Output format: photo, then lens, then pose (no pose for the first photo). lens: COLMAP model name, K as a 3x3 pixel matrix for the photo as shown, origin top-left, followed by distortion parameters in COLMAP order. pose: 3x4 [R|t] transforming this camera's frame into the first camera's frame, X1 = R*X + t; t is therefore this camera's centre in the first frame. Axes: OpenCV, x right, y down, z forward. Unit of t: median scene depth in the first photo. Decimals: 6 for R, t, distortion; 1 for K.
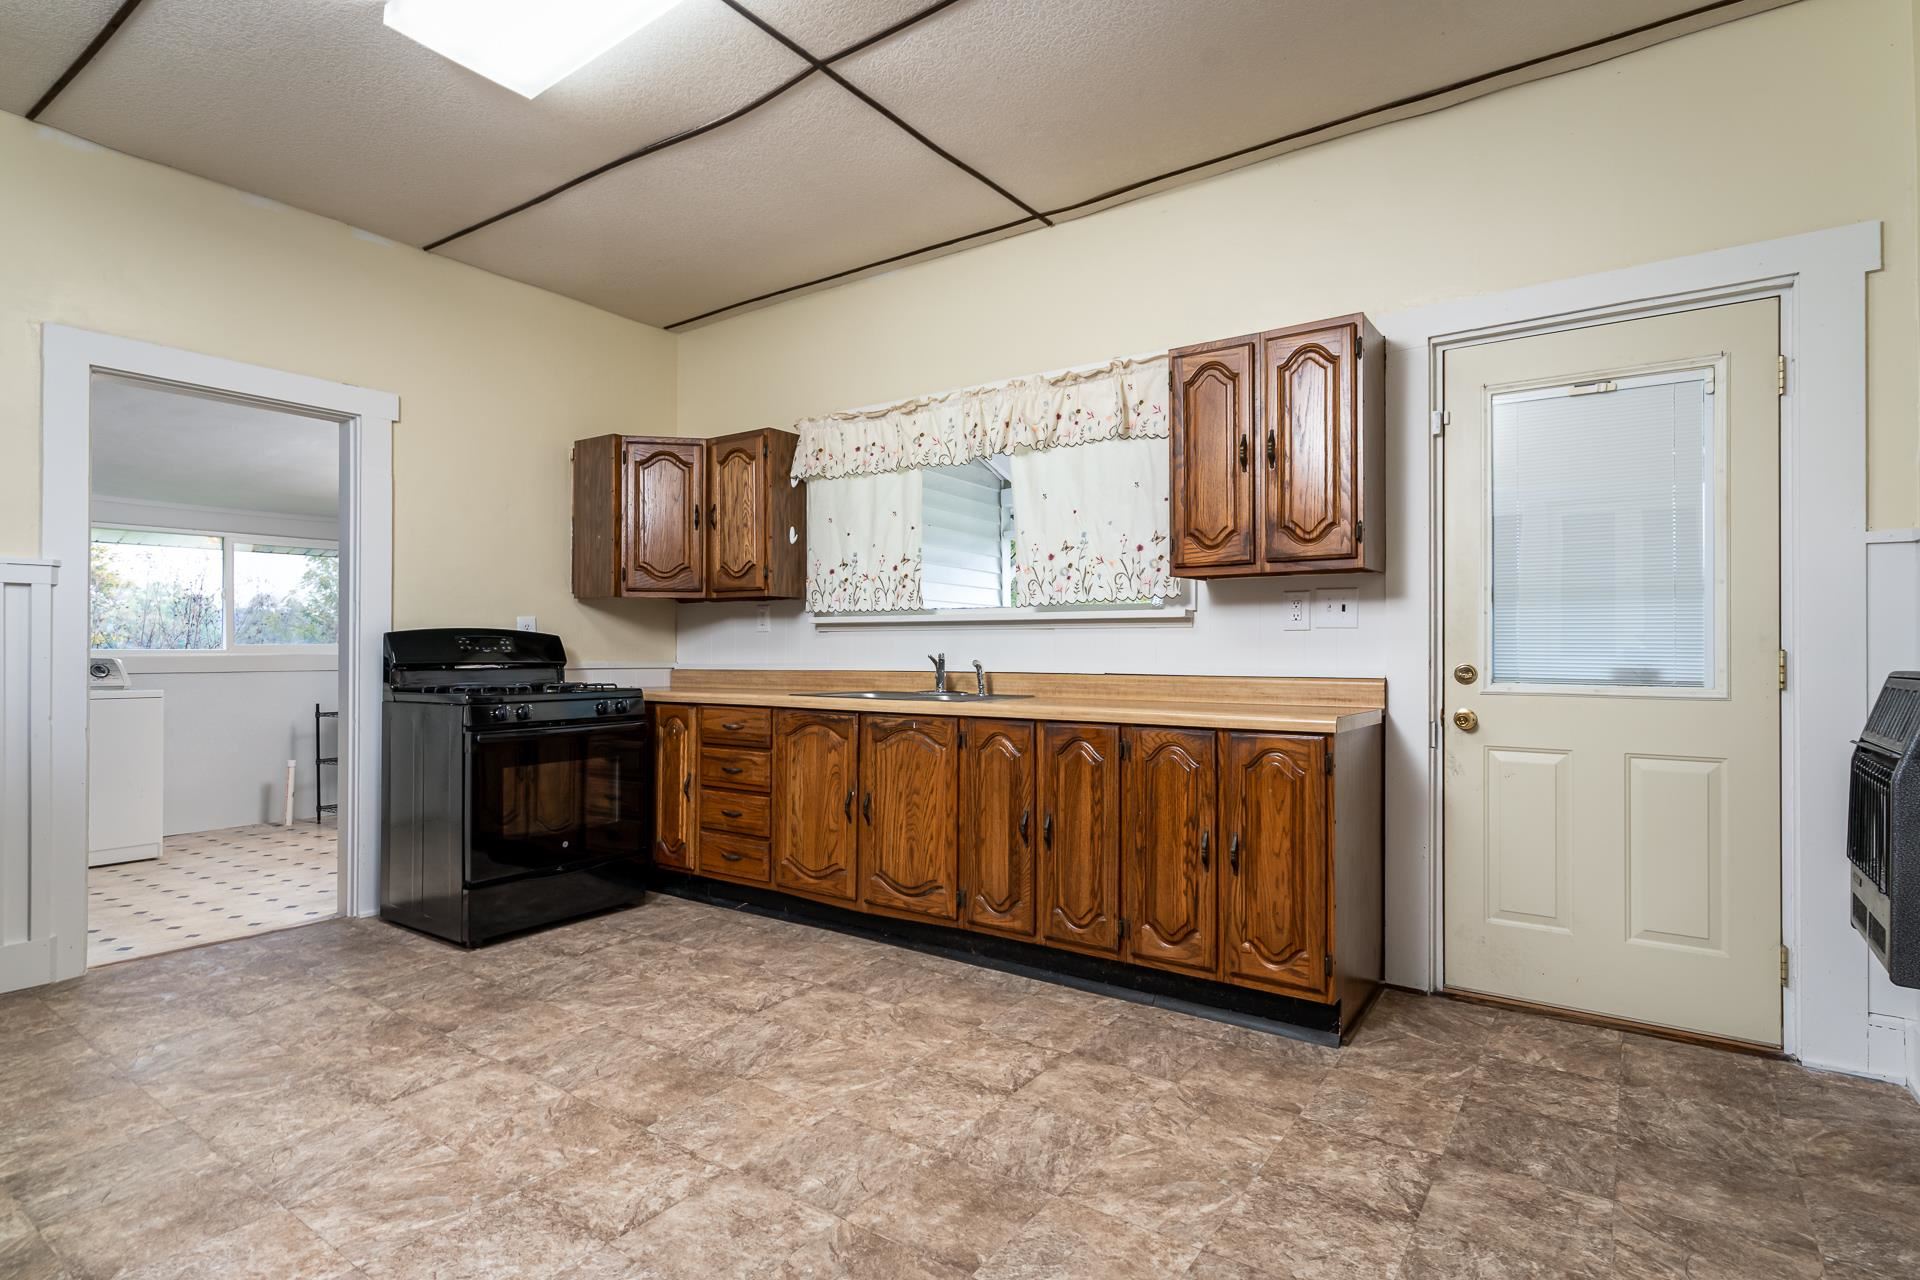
lens RADIAL K [[967.3, 0, 964.1], [0, 967.3, 618.3], [0, 0, 1]] dist [-0.000584, -0.000002]
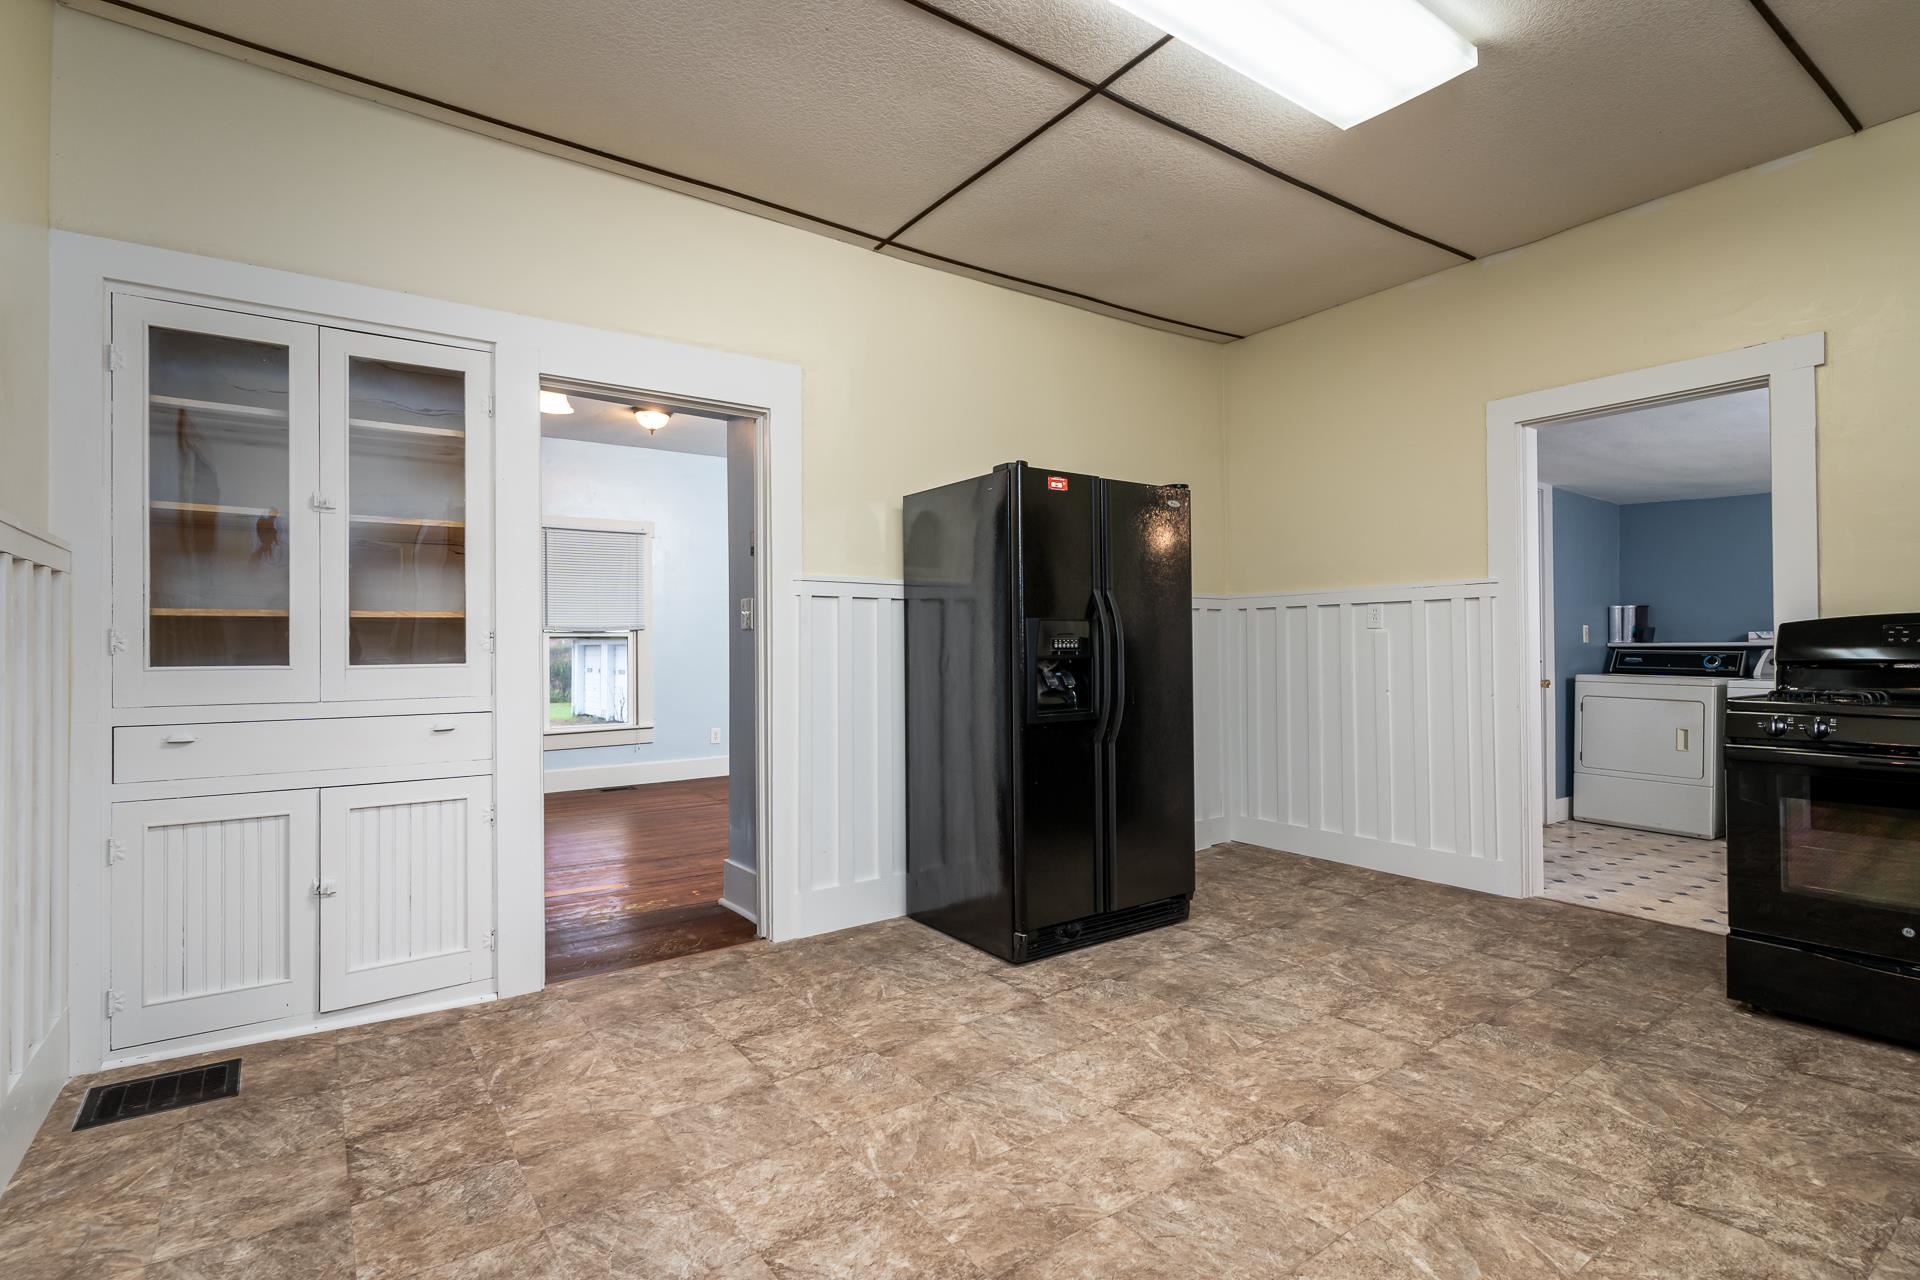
lens RADIAL K [[923.2, 0, 954.9], [0, 923.2, 640.3], [0, 0, 1]] dist [0.001747, 0.000322]
pose [[-0.338932, -0.004333, -0.940801, 0.651768], [0.039420, 0.999046, -0.018803, 0.022274], [0.939985, -0.043459, -0.338438, 0.926545]]
